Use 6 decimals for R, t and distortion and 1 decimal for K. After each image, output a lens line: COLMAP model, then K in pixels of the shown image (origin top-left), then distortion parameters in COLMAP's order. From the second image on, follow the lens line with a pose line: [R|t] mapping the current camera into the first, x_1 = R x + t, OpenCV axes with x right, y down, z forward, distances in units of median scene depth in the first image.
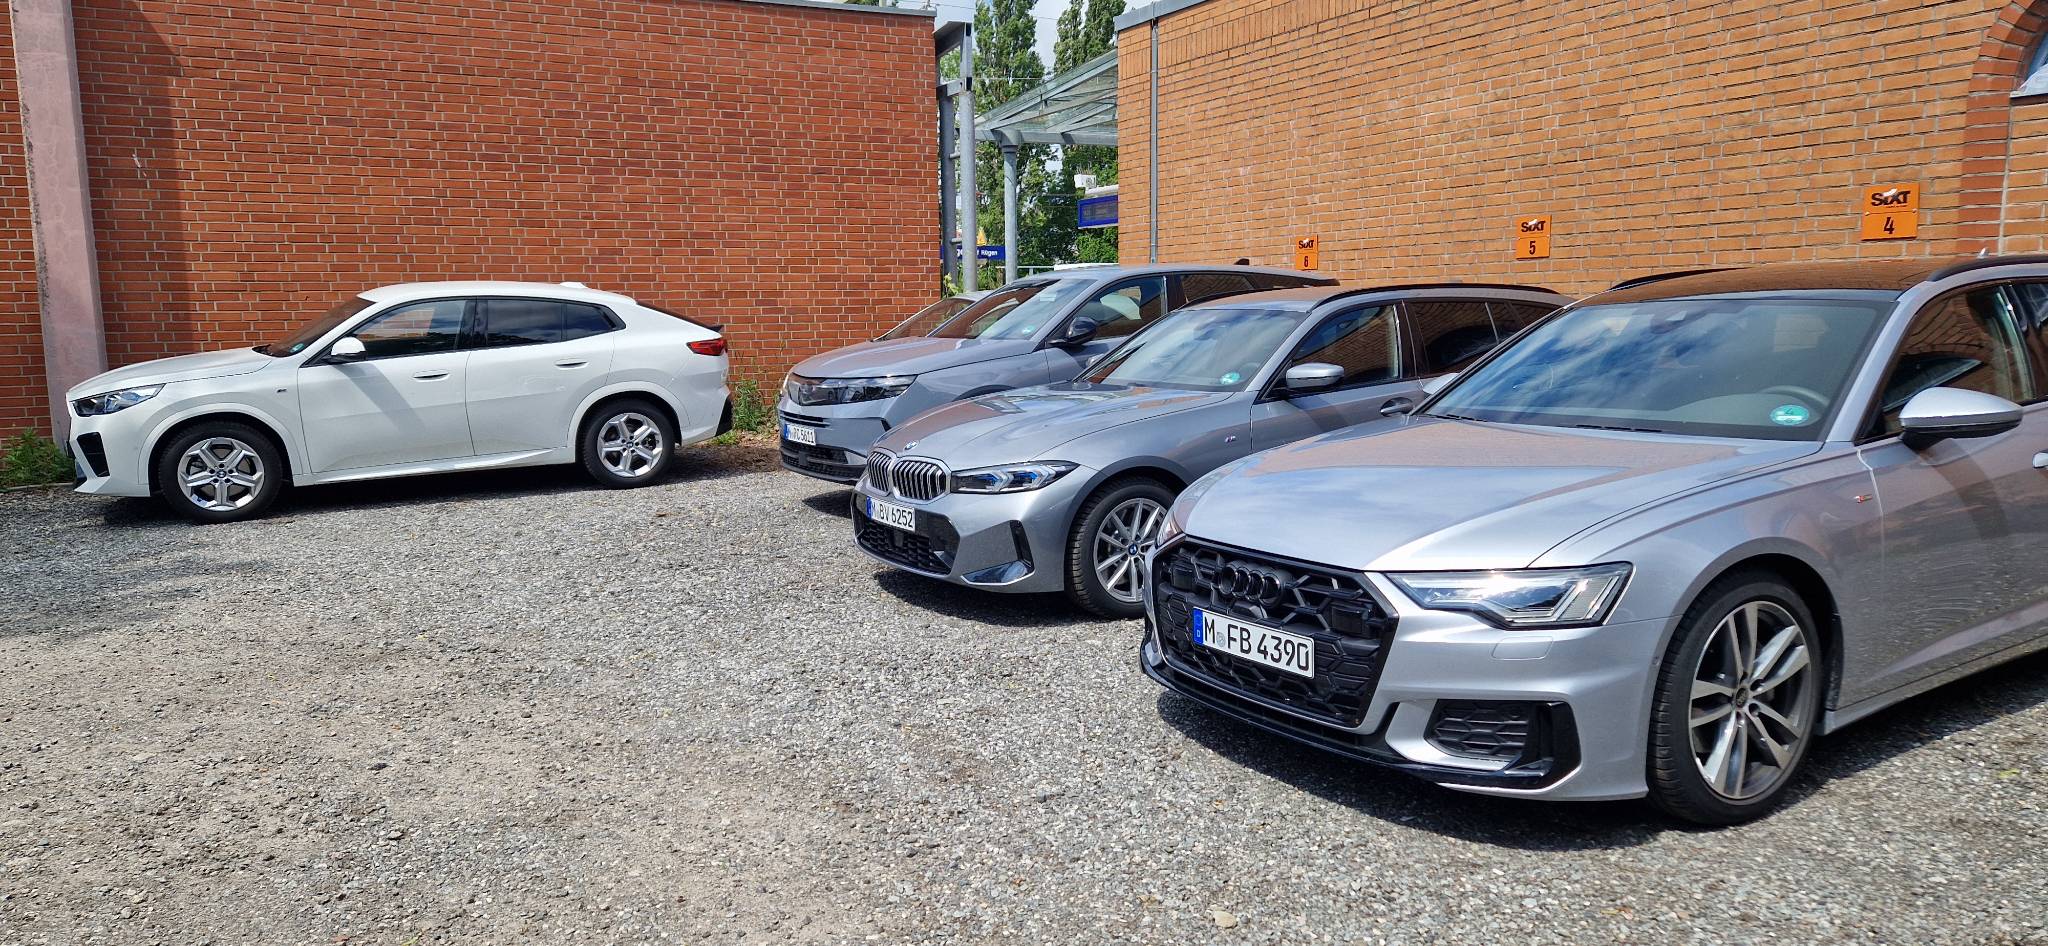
lens RADIAL K [[1368.2, 0, 988.6], [0, 1368.2, 481.2], [0, 0, 1]] dist [0.072483, -0.053101]
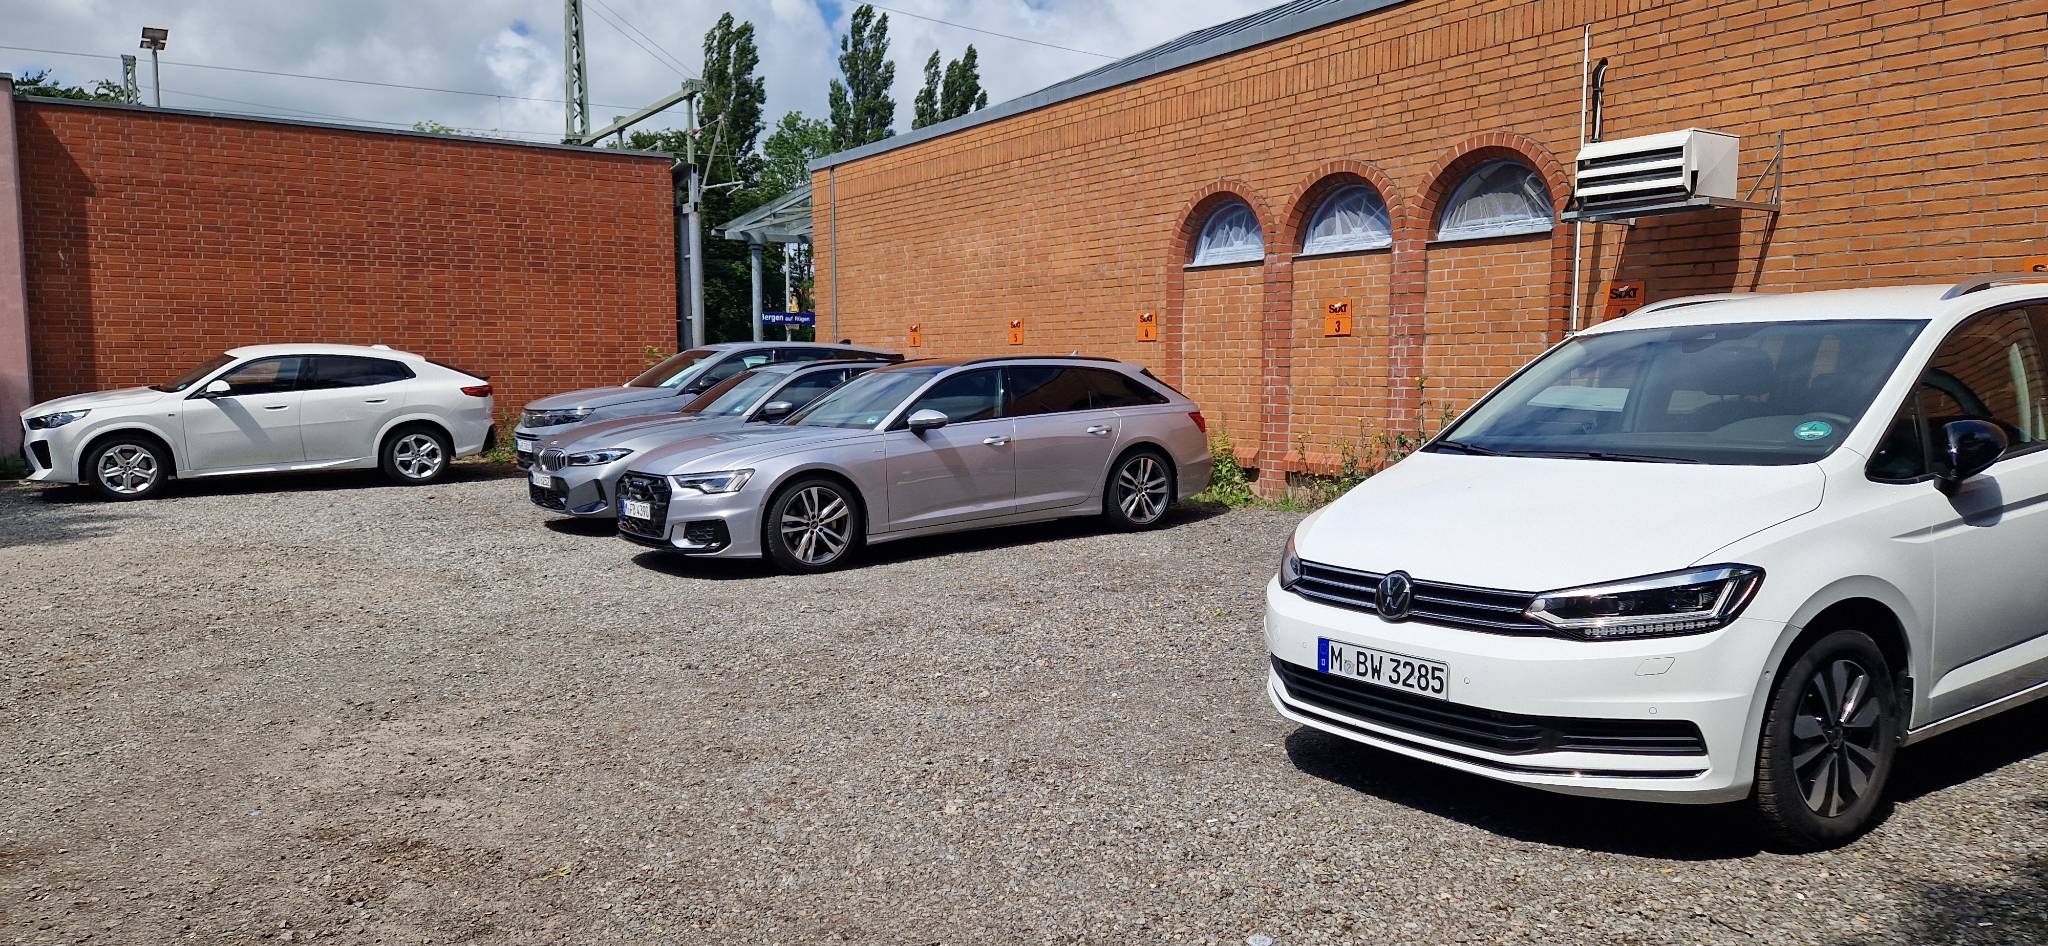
lens RADIAL K [[1368.2, 0, 1032.5], [0, 1368.2, 481.0], [0, 0, 1]] dist [0.072483, -0.053101]
pose [[0.993546, 0.006447, 0.113243, 0.232498], [-0.001594, 0.999078, -0.042892, 0.064687], [-0.113416, 0.042434, 0.992641, -0.564354]]
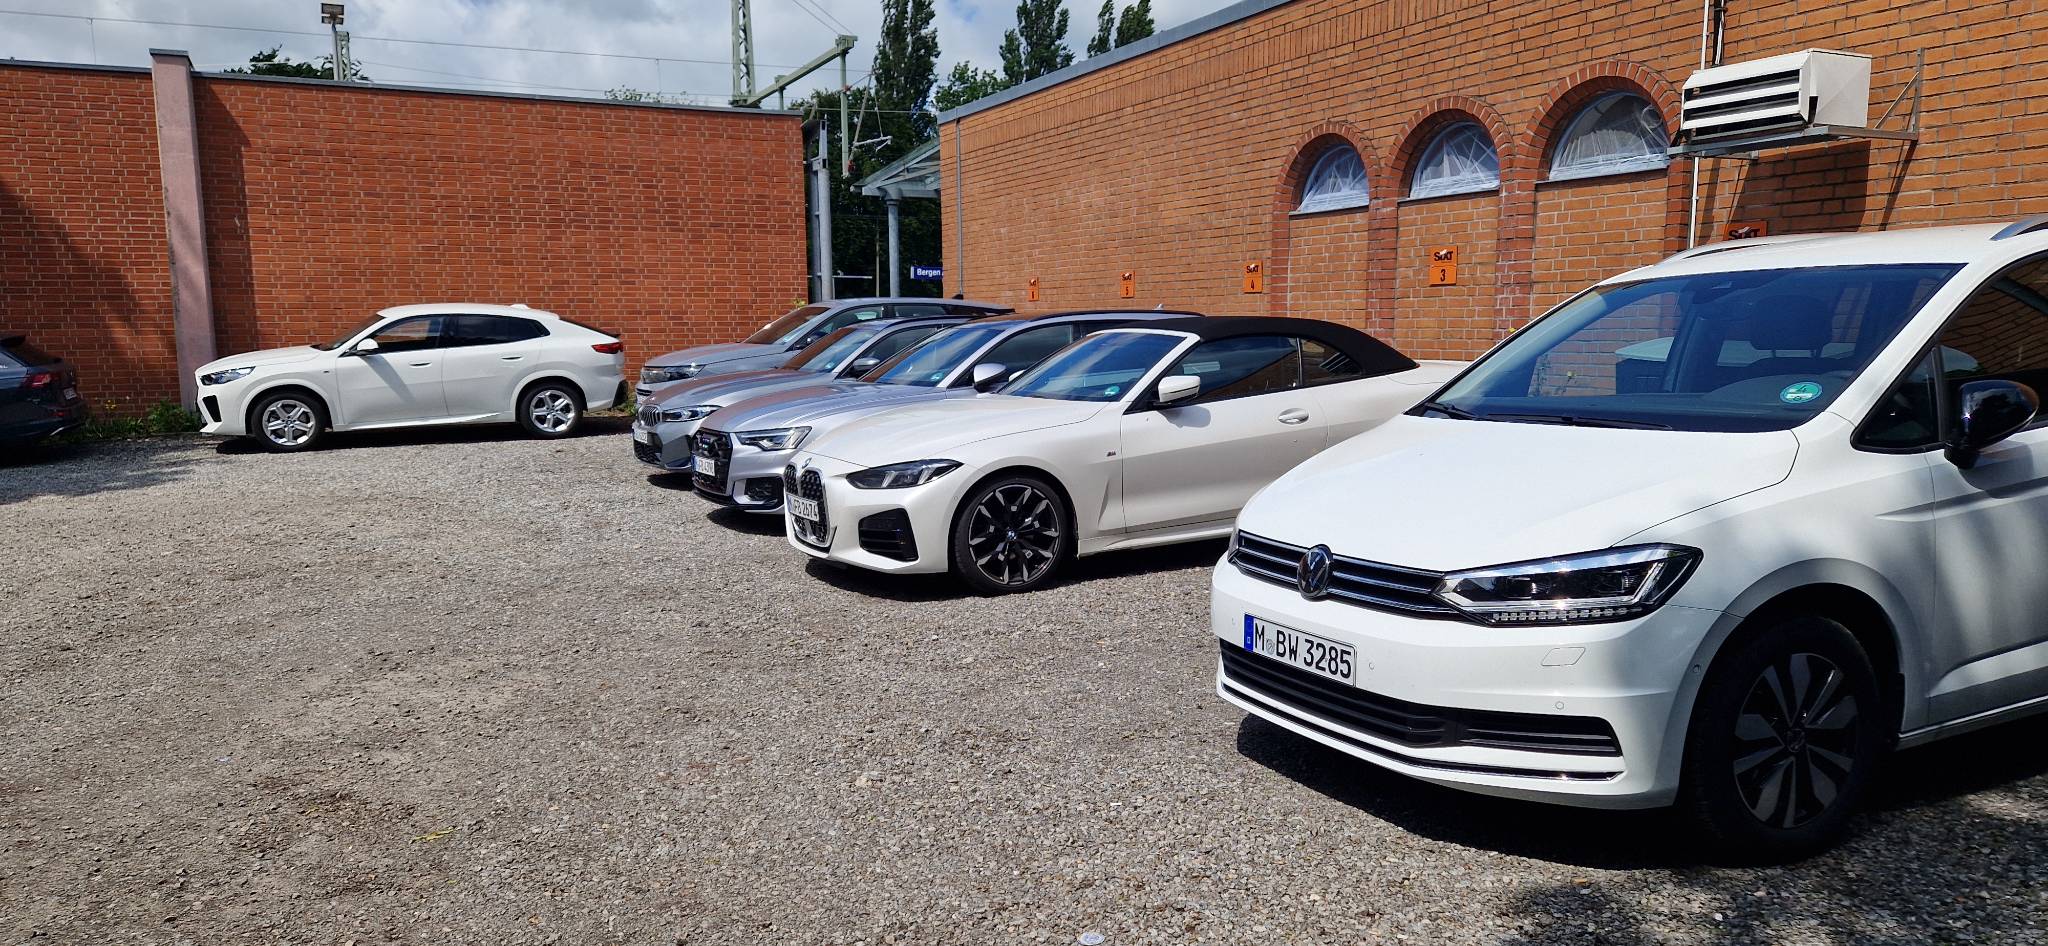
lens RADIAL K [[1368.2, 0, 1031.5], [0, 1368.2, 489.2], [0, 0, 1]] dist [0.072483, -0.053101]
pose [[0.999769, 0.010841, -0.018562, 0.313624], [-0.010876, 0.999939, -0.001790, 0.059887], [0.018542, 0.001991, 0.999826, -0.549740]]
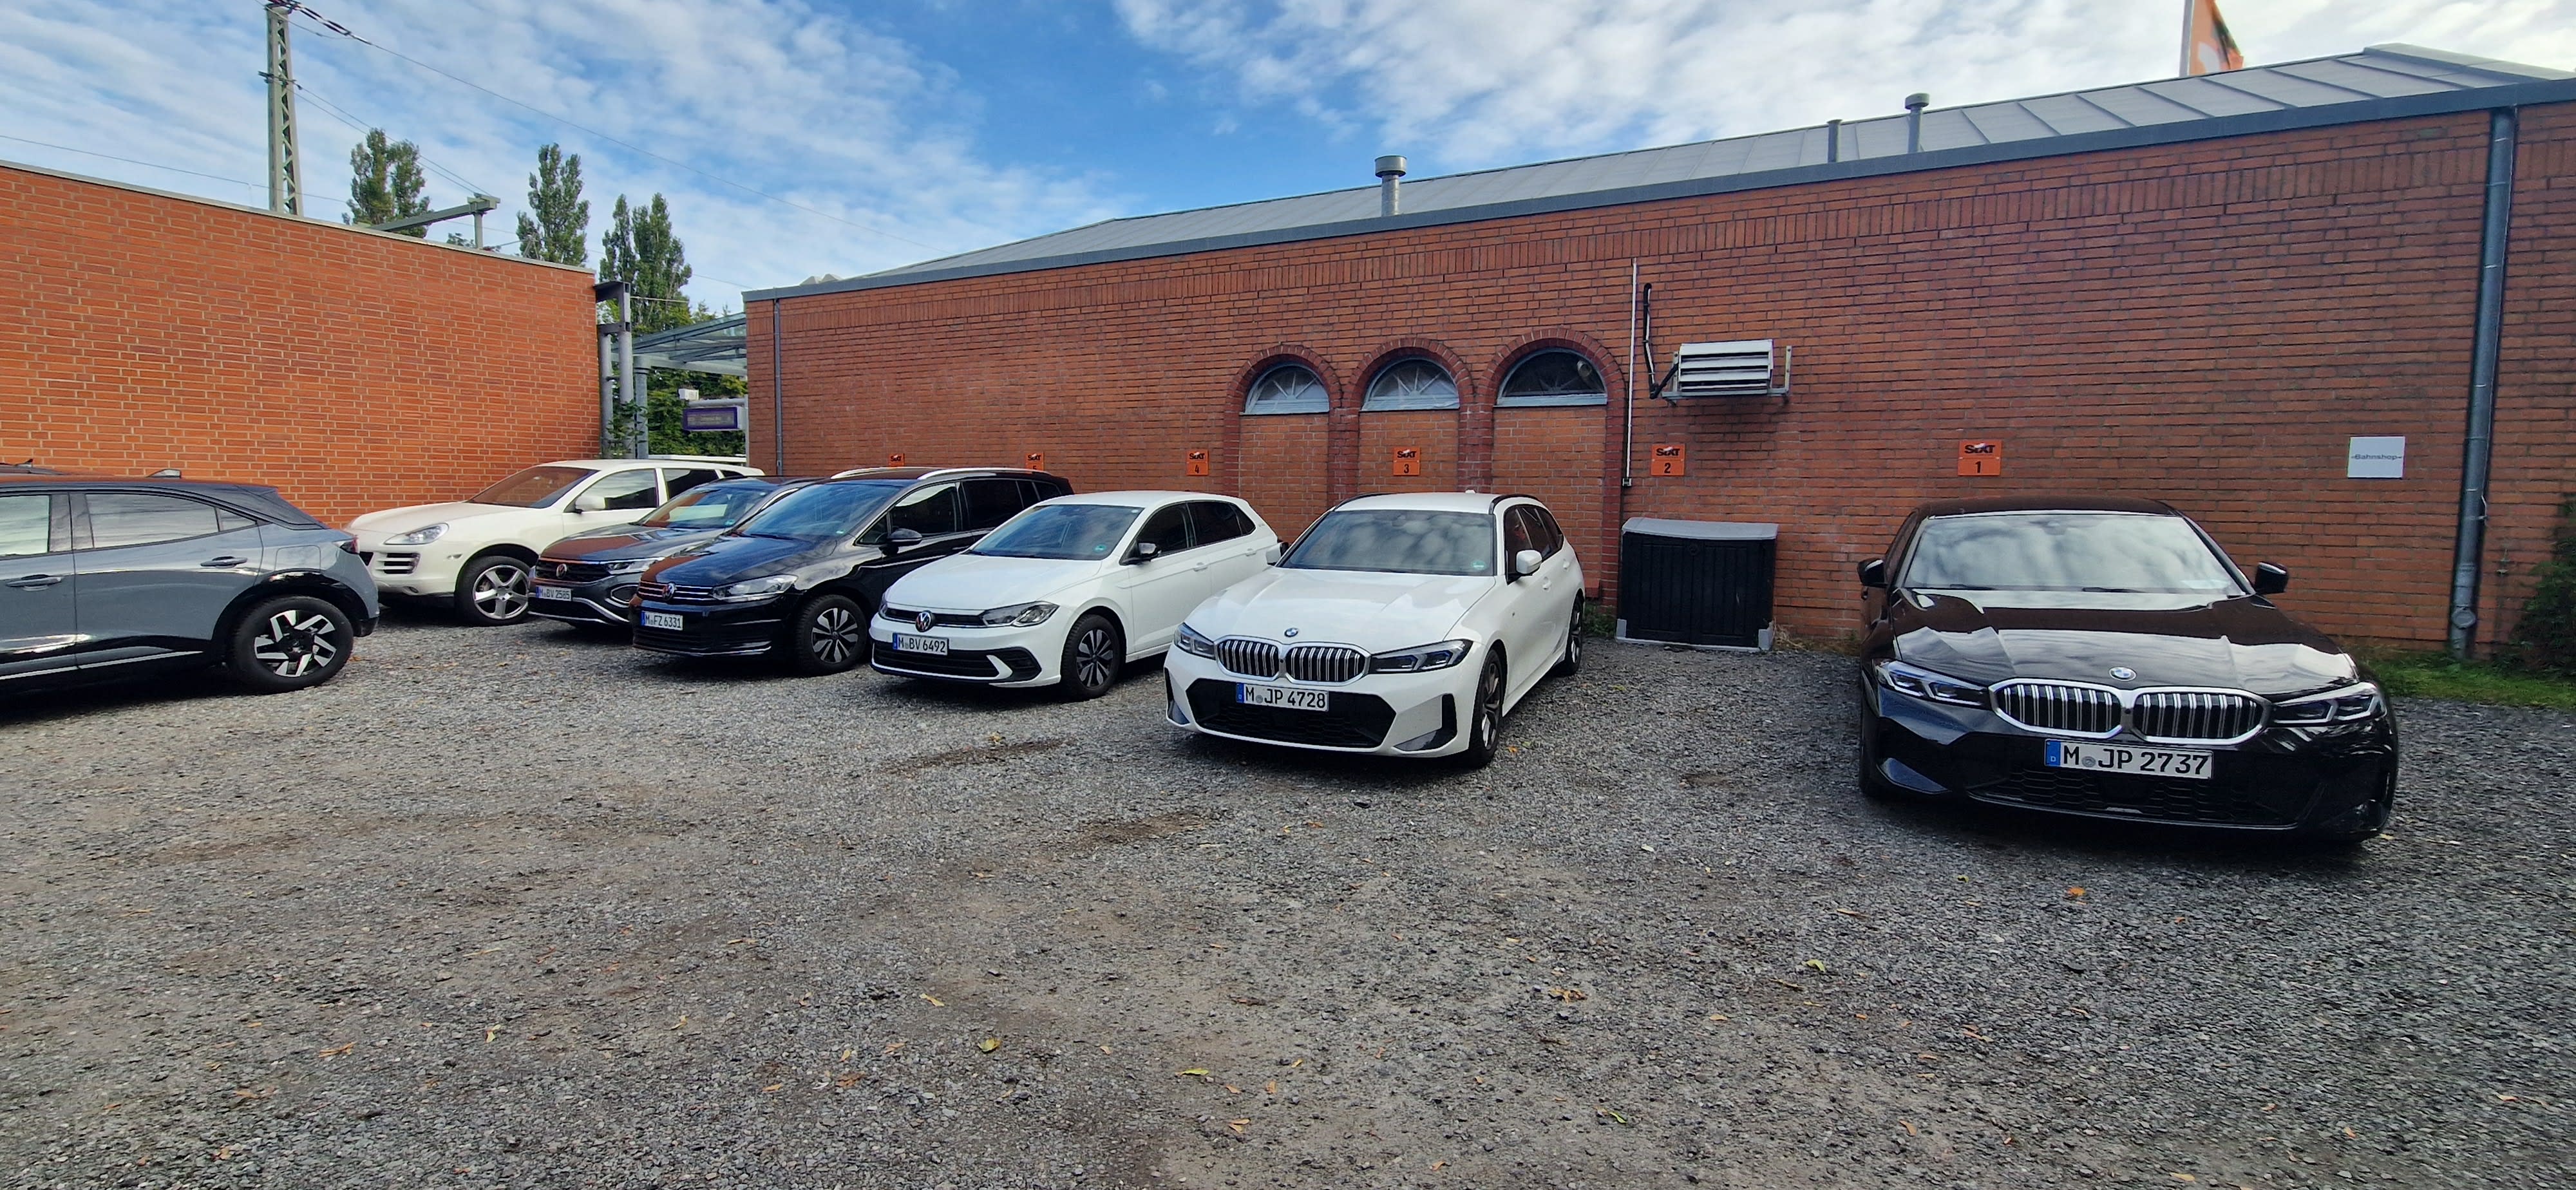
lens RADIAL K [[1059.2, 0, 1288.6], [0, 1059.2, 567.2], [0, 0, 1]] dist [0.006397, -0.003707]
pose [[0.809474, -0.014225, 0.586984, -0.142762], [0.049385, 0.997814, -0.043923, 0.032388], [-0.585076, 0.064543, 0.808406, -0.279889]]
